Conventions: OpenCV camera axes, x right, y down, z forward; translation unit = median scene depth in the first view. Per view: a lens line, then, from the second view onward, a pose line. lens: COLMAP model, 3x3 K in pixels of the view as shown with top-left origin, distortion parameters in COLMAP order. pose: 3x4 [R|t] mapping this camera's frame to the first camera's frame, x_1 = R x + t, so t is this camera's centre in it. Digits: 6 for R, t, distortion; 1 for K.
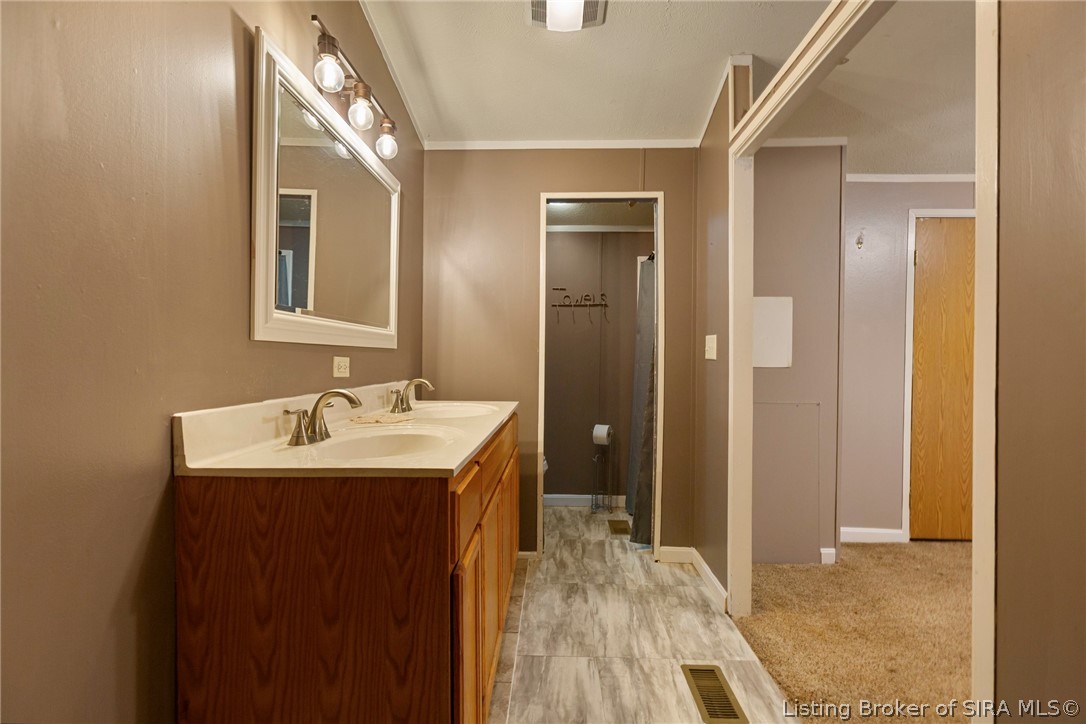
lens RADIAL K [[490.3, 0, 554.7], [0, 490.3, 363.0], [0, 0, 1]] dist [0.005939, -0.003426]
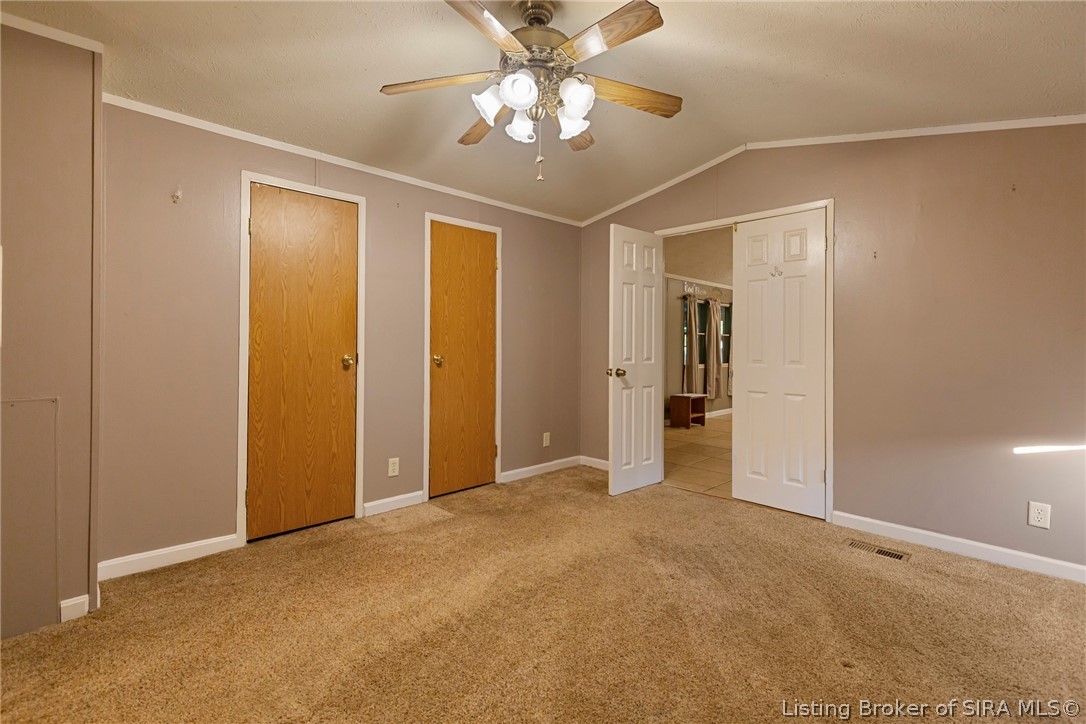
lens RADIAL K [[490.3, 0, 536.5], [0, 490.3, 341.4], [0, 0, 1]] dist [0.005939, -0.003426]
pose [[0.708424, 0.003165, 0.705780, 0.470601], [0.002528, 0.999972, -0.007021, 0.004366], [-0.705782, 0.006758, 0.708397, -0.000642]]
